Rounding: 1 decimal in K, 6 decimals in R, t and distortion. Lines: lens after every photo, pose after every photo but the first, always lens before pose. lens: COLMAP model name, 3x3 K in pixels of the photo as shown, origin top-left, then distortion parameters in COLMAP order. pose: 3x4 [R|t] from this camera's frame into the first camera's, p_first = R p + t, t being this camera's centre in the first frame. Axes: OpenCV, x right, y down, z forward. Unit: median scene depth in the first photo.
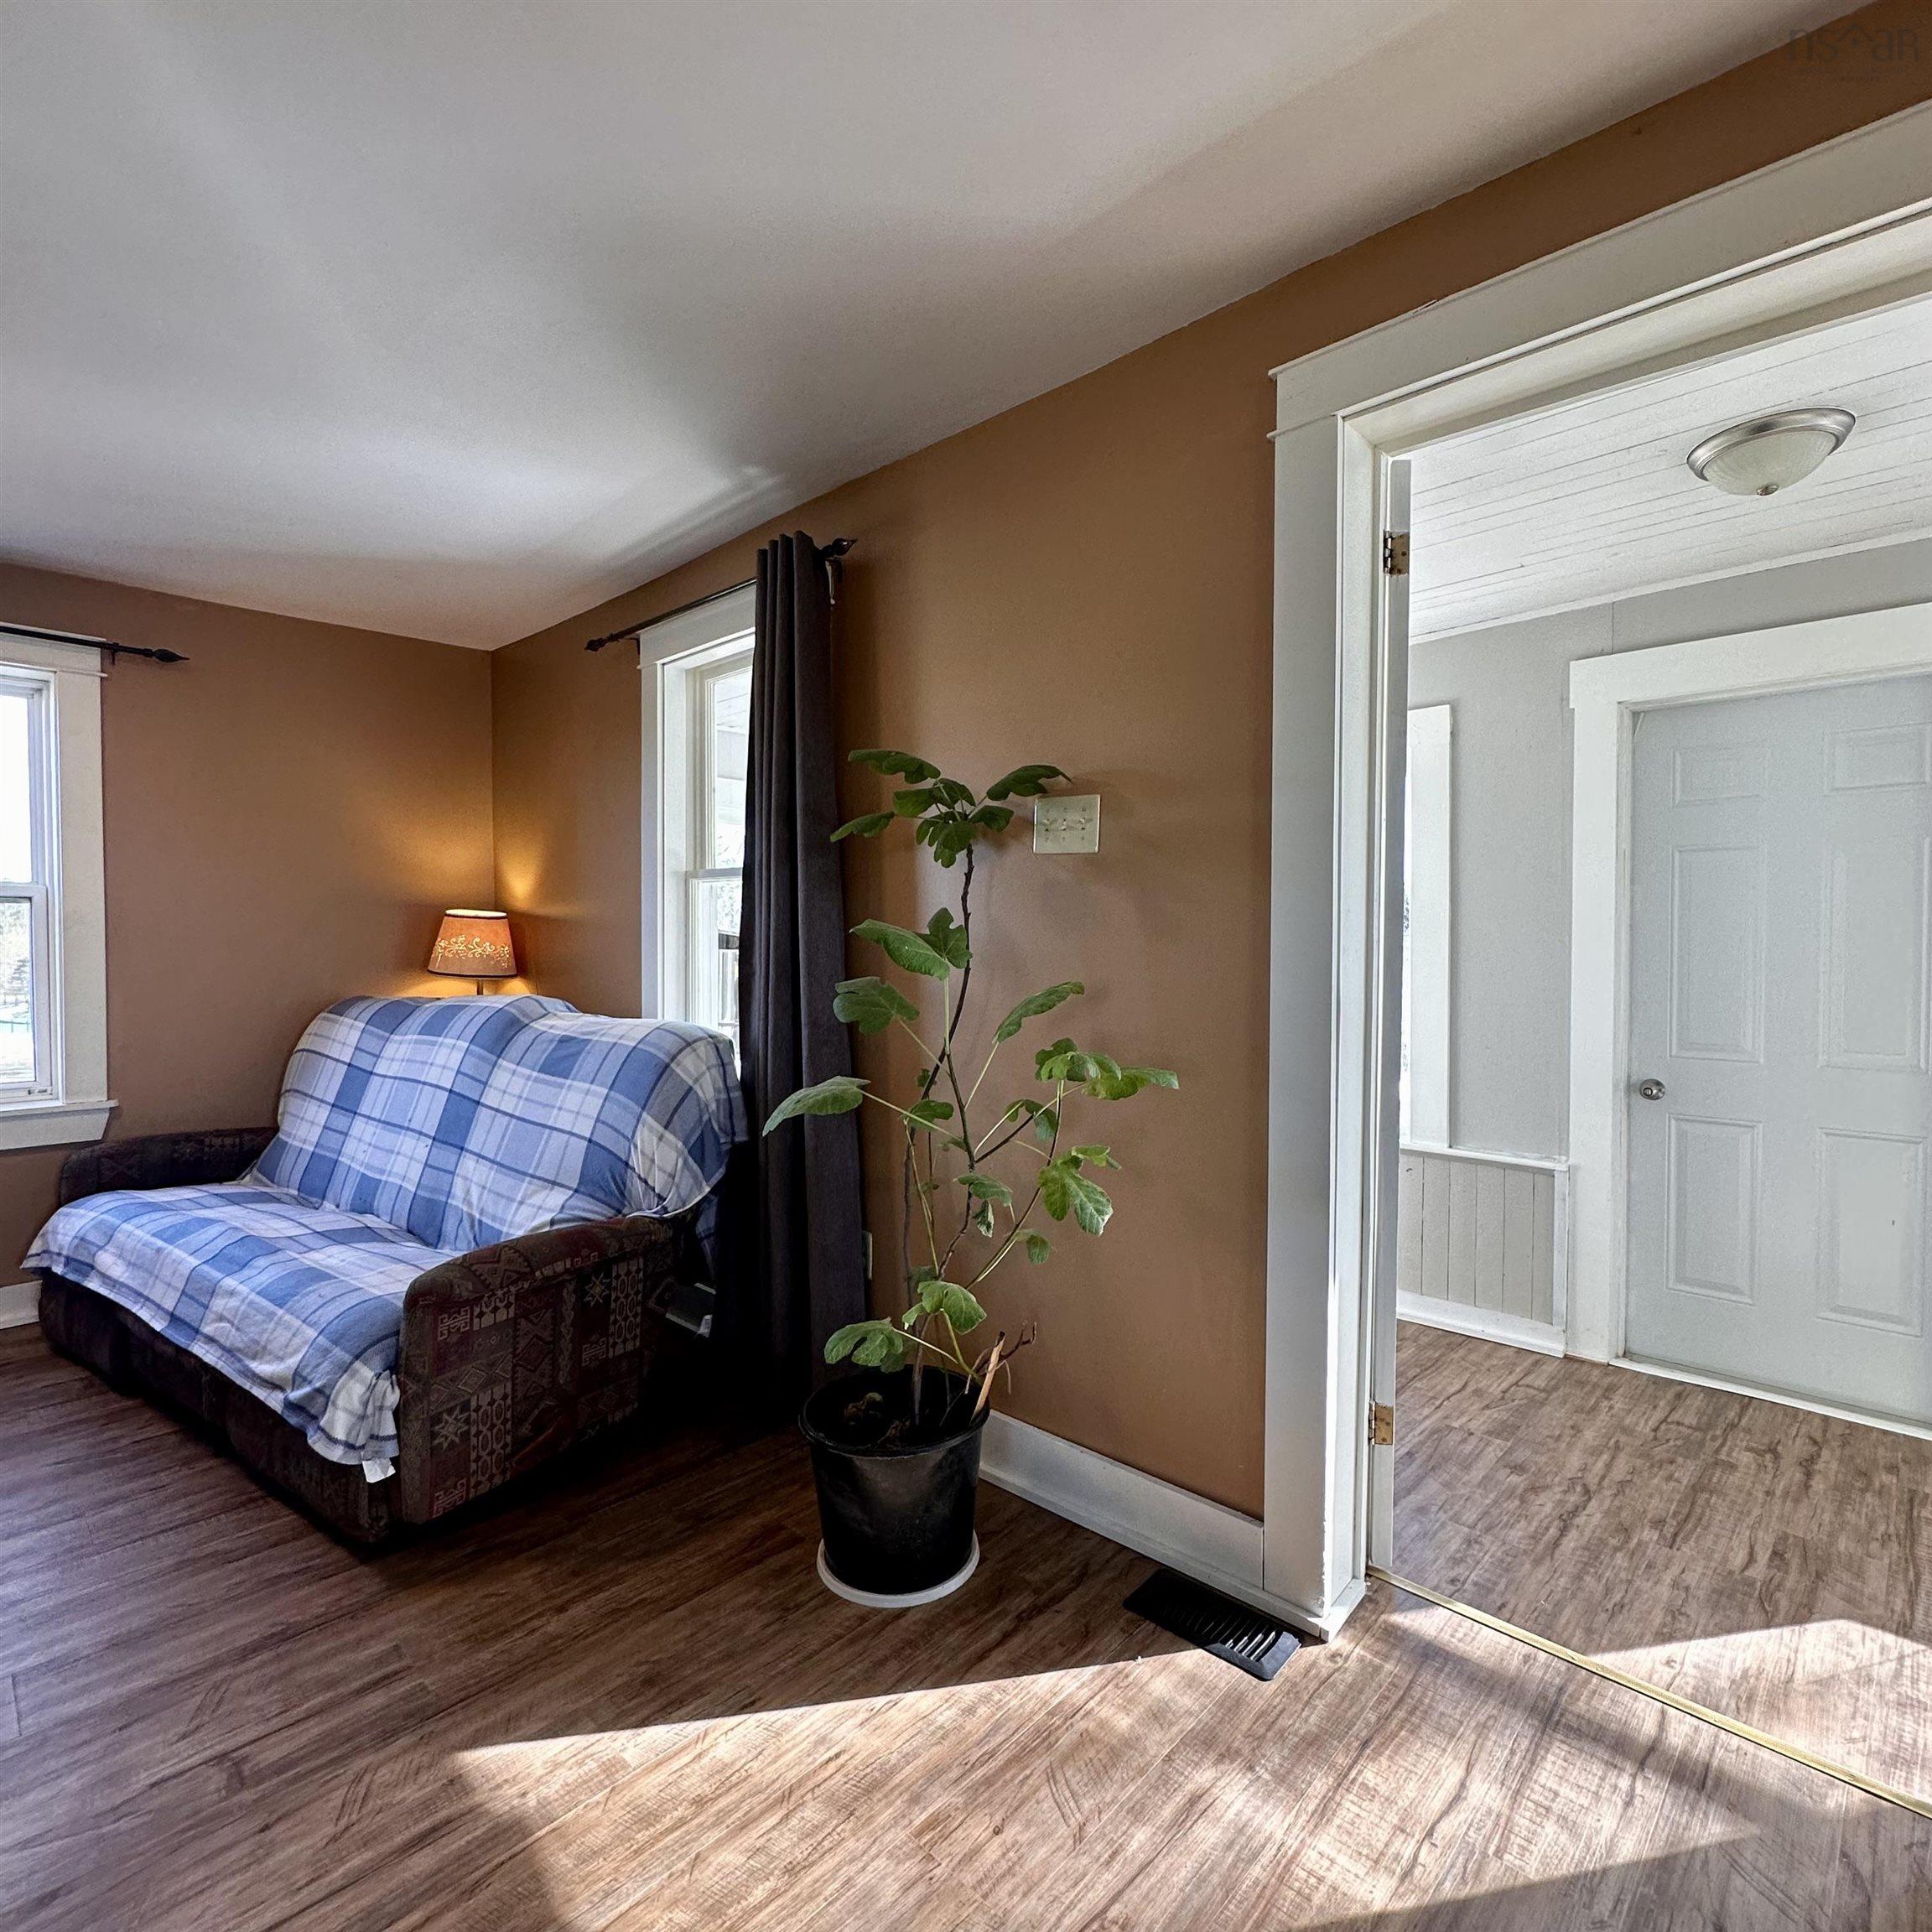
lens RADIAL K [[1025.0, 0, 963.2], [0, 1025.0, 967.8], [0, 0, 1]] dist [-0.003107, -0.000472]
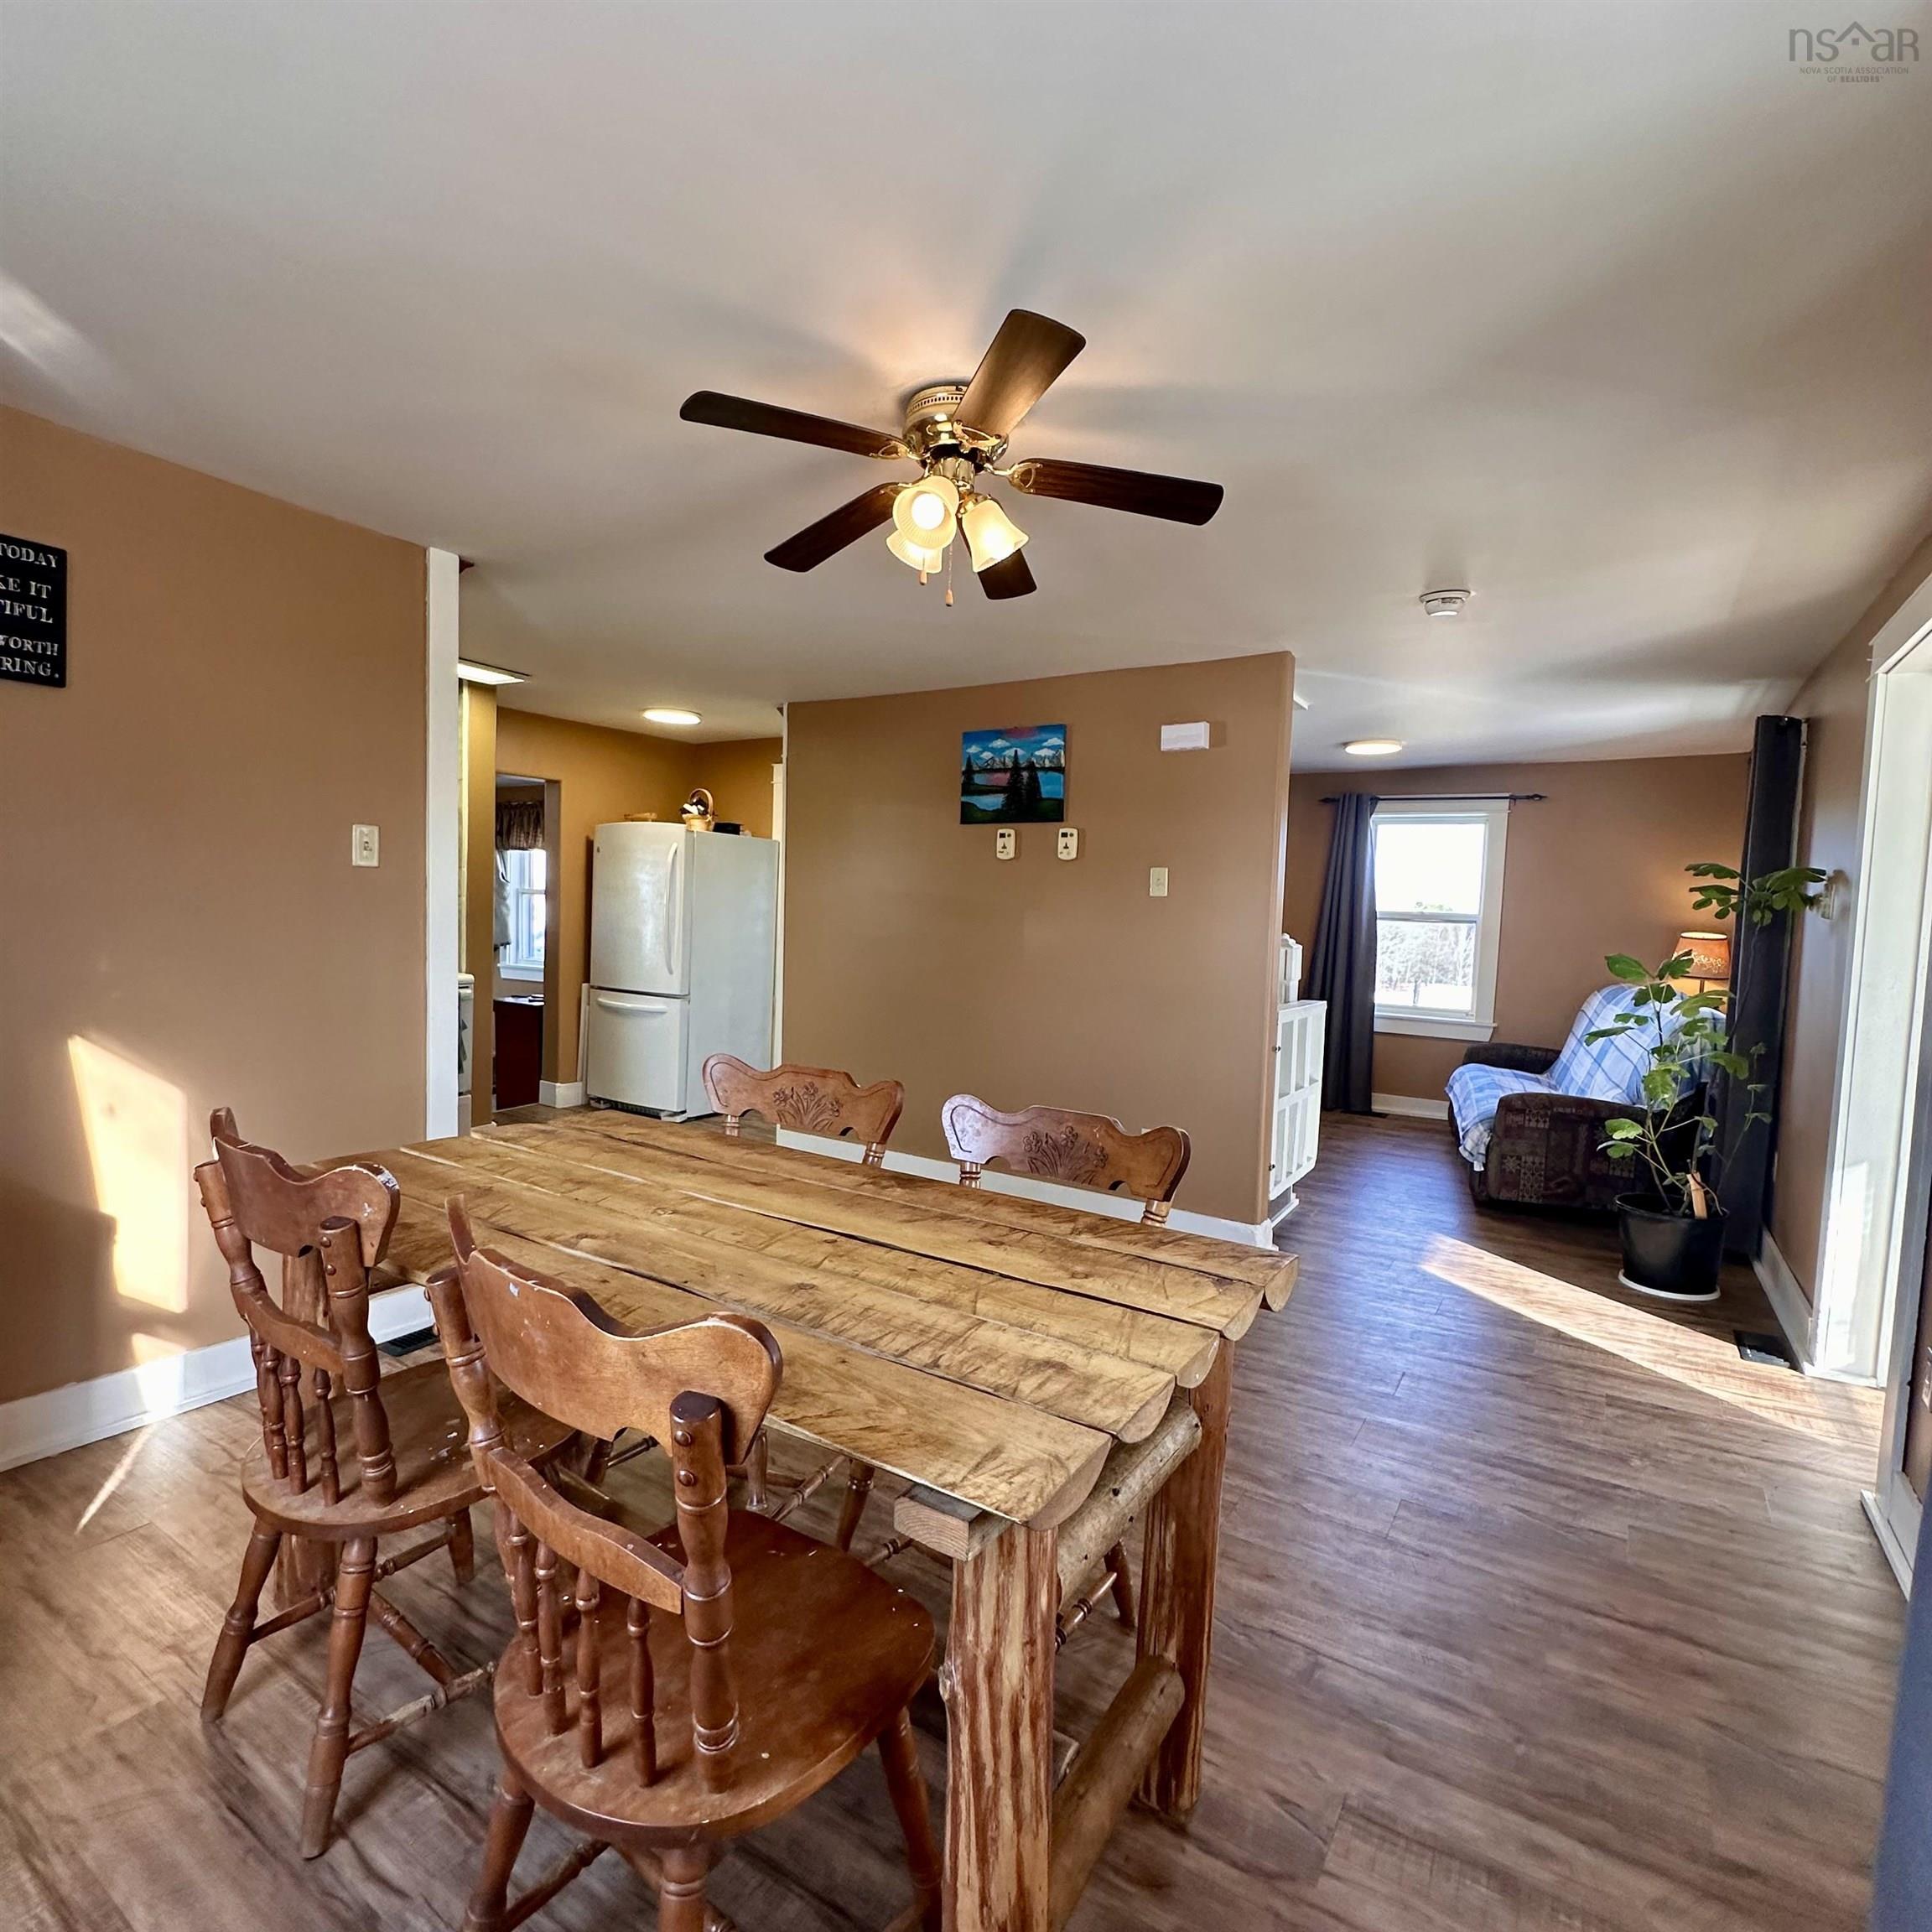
lens RADIAL K [[1025.0, 0, 967.9], [0, 1025.0, 965.9], [0, 0, 1]] dist [-0.003107, -0.000472]
pose [[0.205955, 0.069614, -0.976082, 1.196098], [-0.068802, 0.996028, 0.056520, -0.032093], [0.976140, 0.055516, 0.209926, -0.570293]]
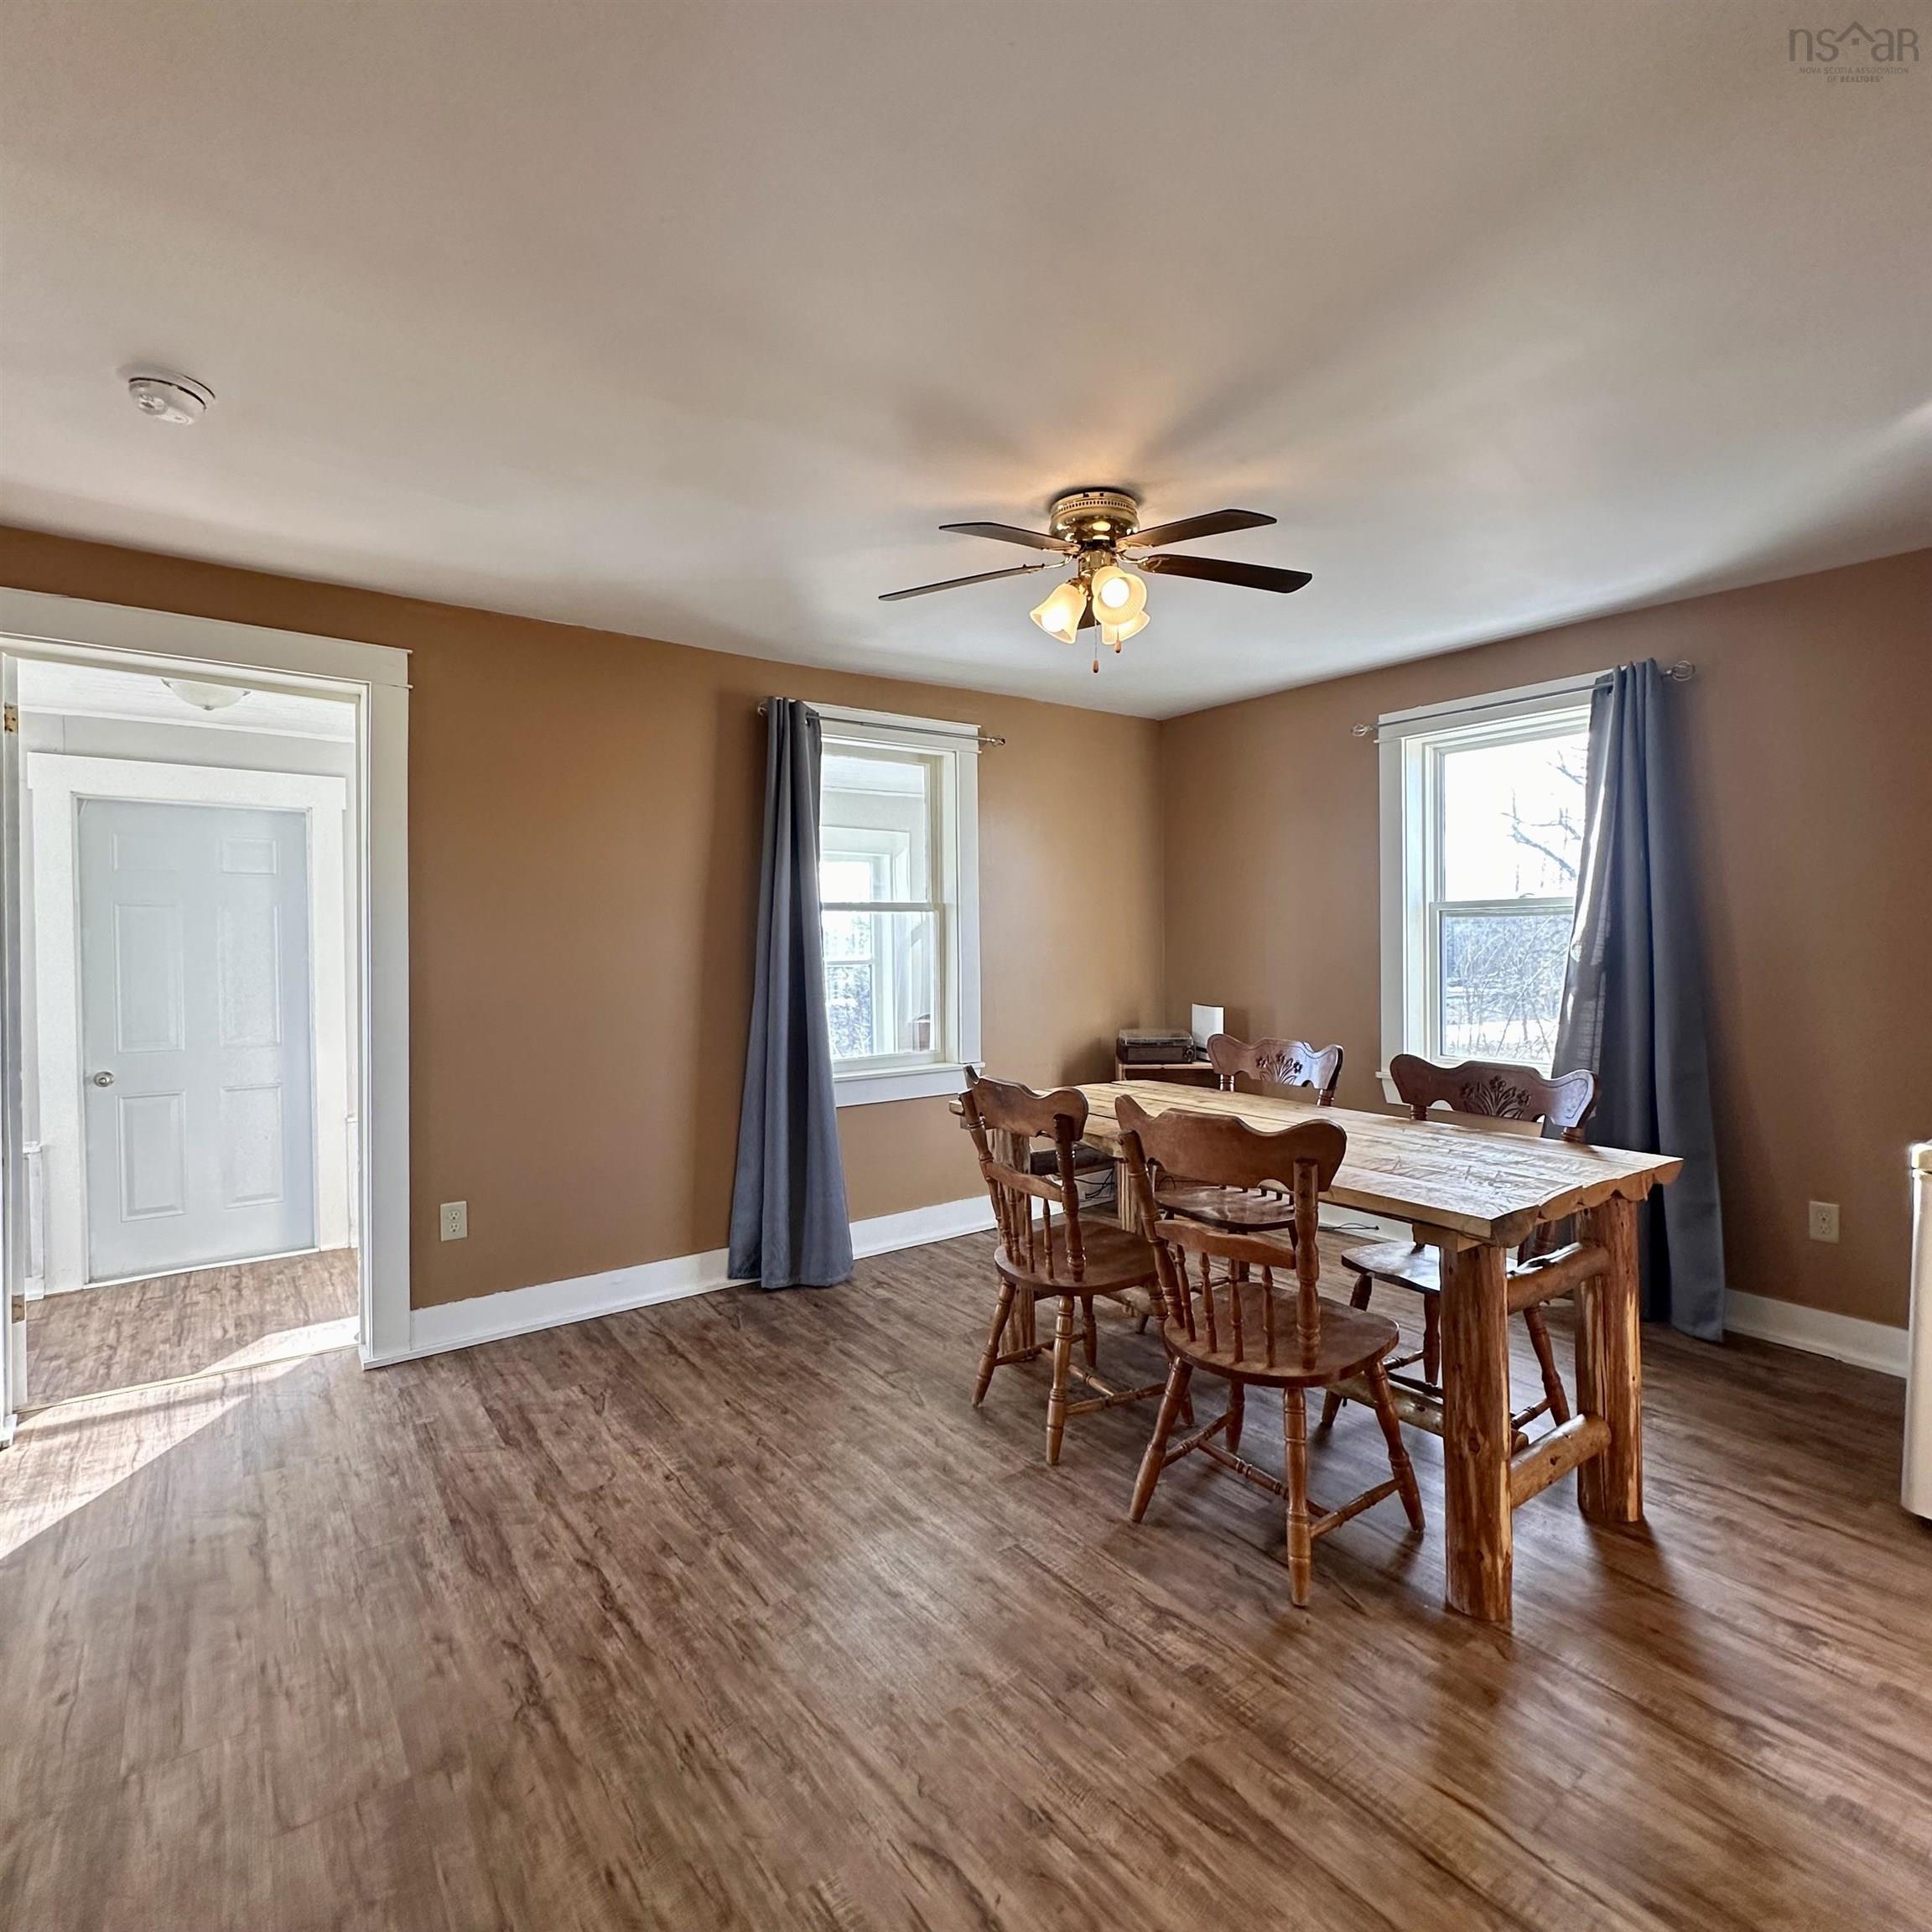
lens RADIAL K [[1025.0, 0, 981.2], [0, 1025.0, 956.4], [0, 0, 1]] dist [-0.003107, -0.000472]
pose [[0.147622, -0.008641, 0.989006, -0.630724], [0.033587, 0.999429, 0.003719, -0.012467], [-0.988473, 0.032669, 0.147828, -0.453916]]
